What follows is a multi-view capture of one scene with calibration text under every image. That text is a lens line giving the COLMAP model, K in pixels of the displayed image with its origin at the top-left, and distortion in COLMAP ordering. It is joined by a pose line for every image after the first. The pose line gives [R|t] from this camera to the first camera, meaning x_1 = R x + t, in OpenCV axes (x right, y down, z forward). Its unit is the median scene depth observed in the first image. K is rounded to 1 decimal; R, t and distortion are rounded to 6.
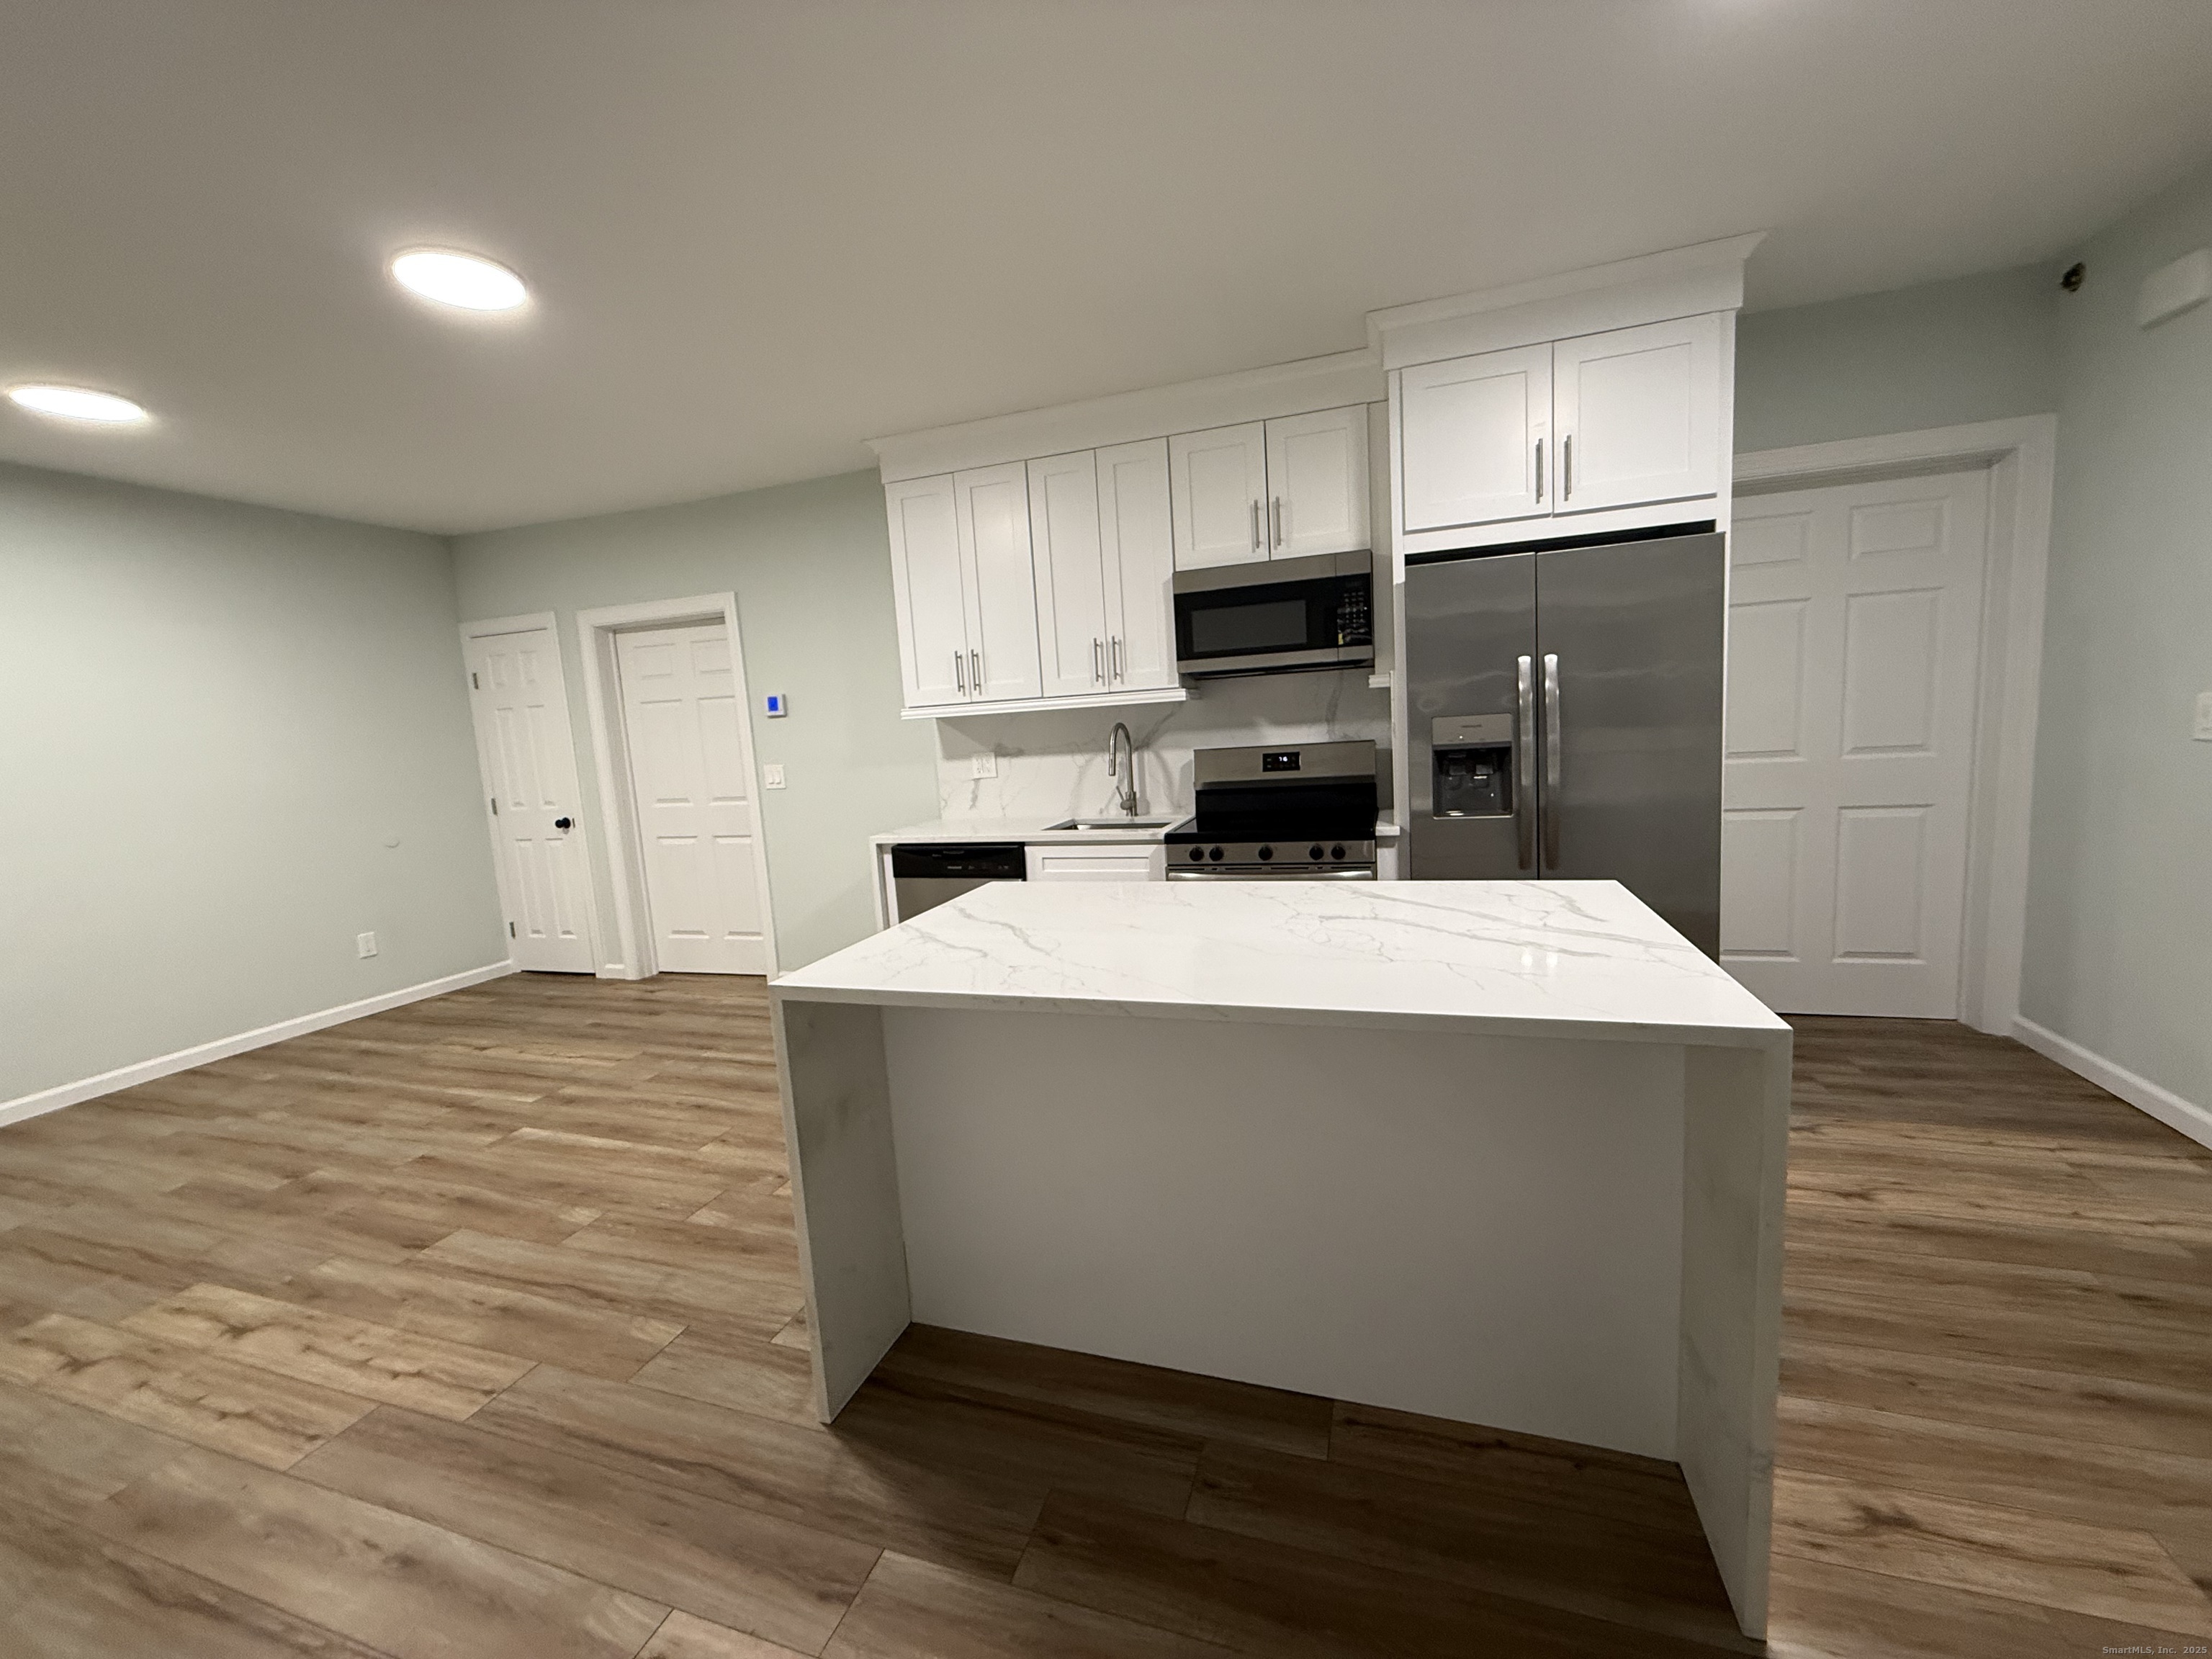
lens RADIAL K [[879.4, 0, 1106.0], [0, 879.4, 829.5], [0, 0, 1]] dist [-0.000323, 0.000146]
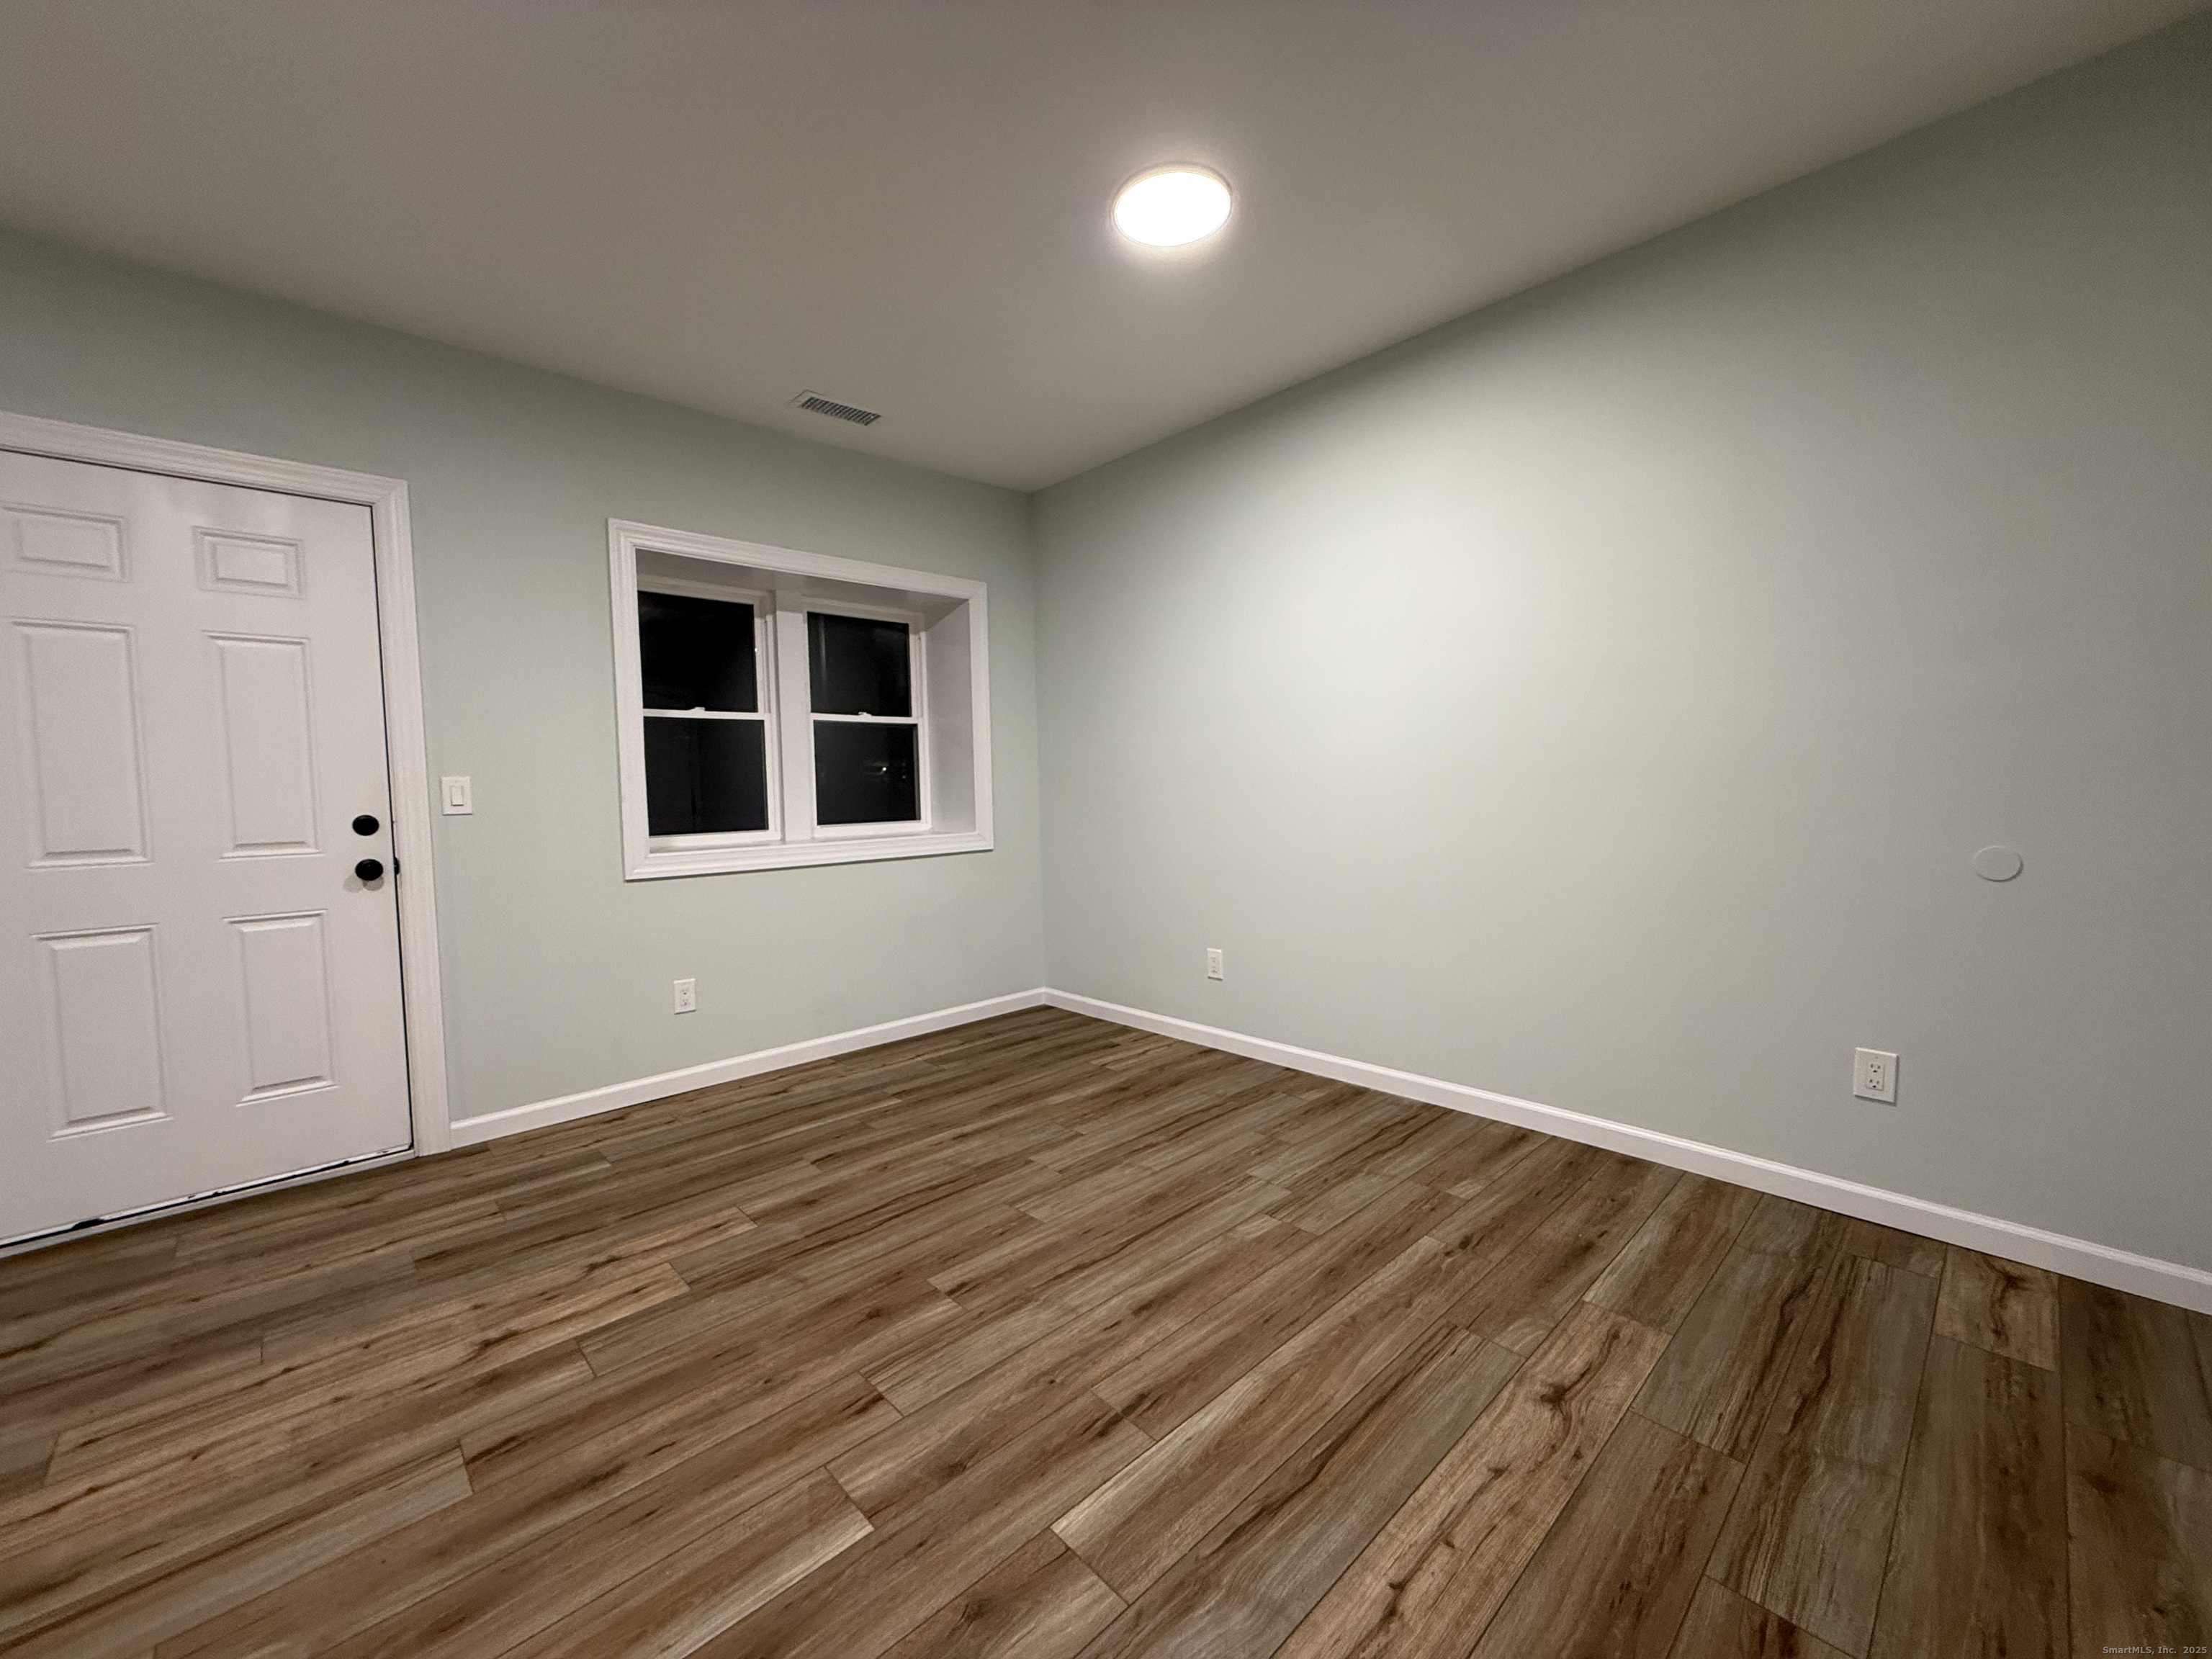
lens RADIAL K [[883.3, 0, 1106.0], [0, 883.3, 829.5], [0, 0, 1]] dist [-0.001936, 0.000363]
pose [[-0.473332, 0.120484, -0.872606, -0.364313], [-0.059026, 0.984037, 0.167887, -0.072201], [0.878905, 0.130973, -0.458664, 1.197675]]
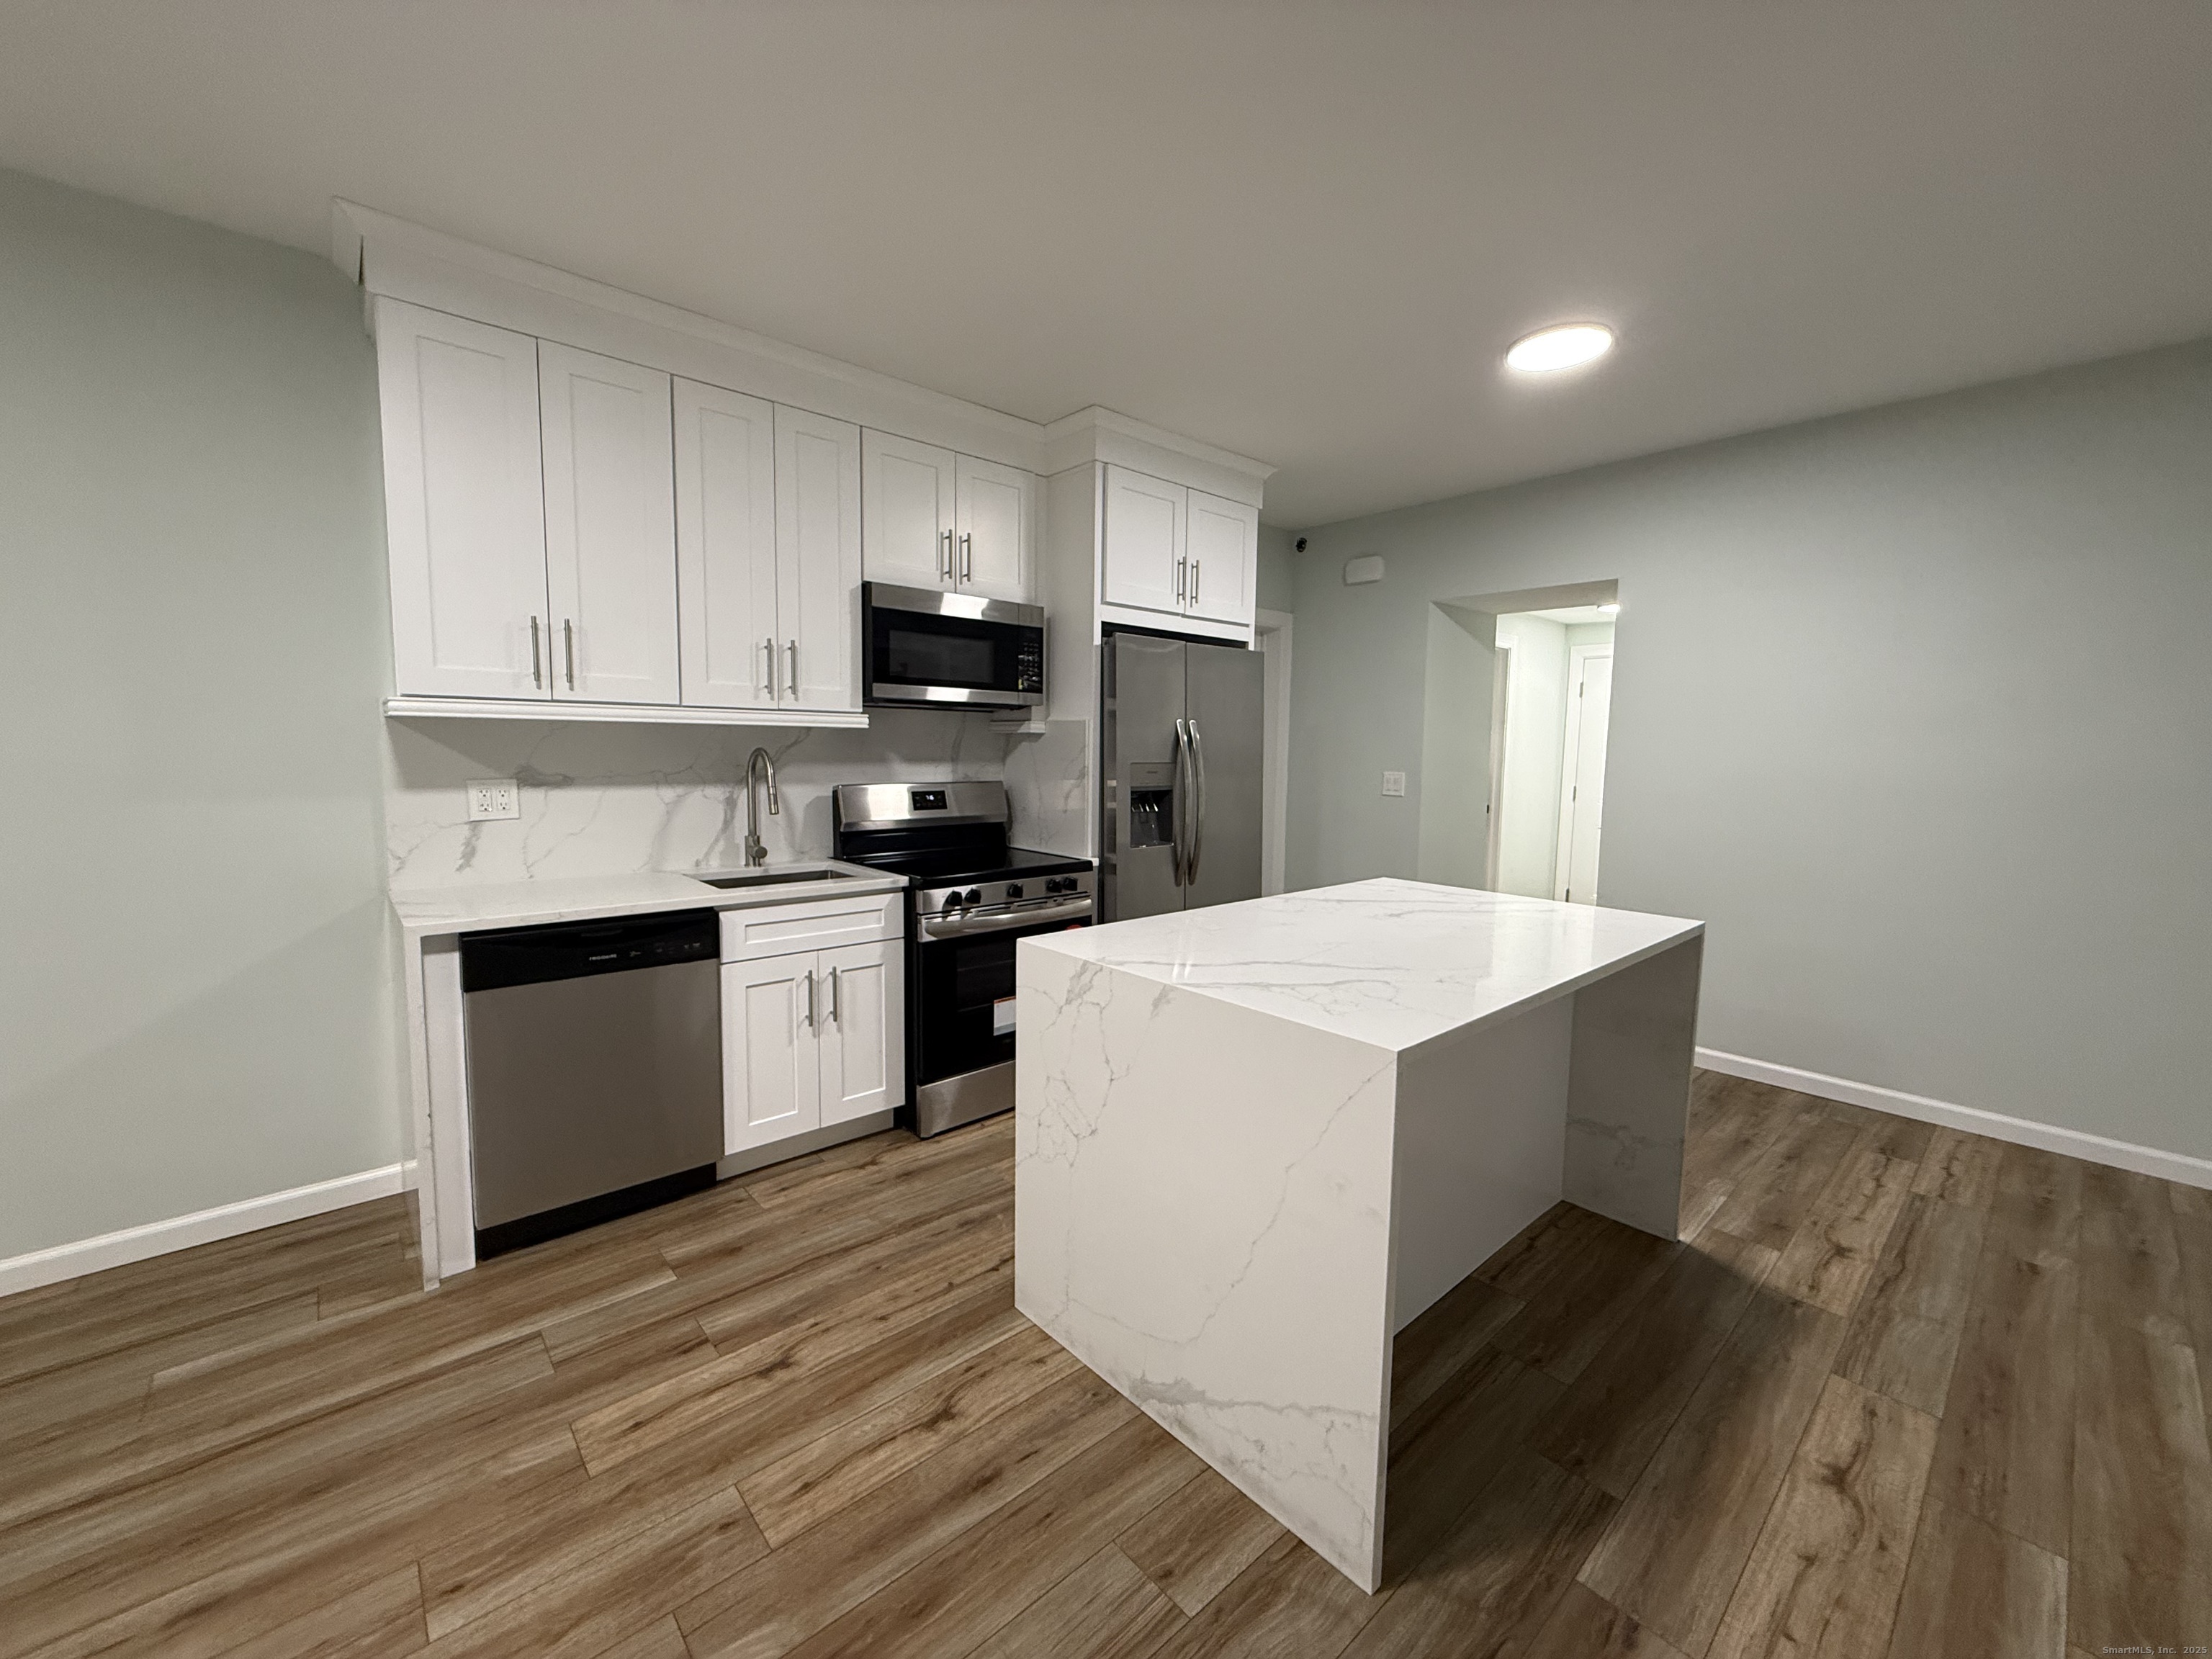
lens RADIAL K [[879.4, 0, 1106.0], [0, 879.4, 829.5], [0, 0, 1]] dist [-0.000323, 0.000146]
pose [[0.496264, -0.011129, 0.868100, -0.598630], [0.063683, 0.997691, -0.023615, -0.011883], [-0.865833, 0.067003, 0.495827, 0.402244]]
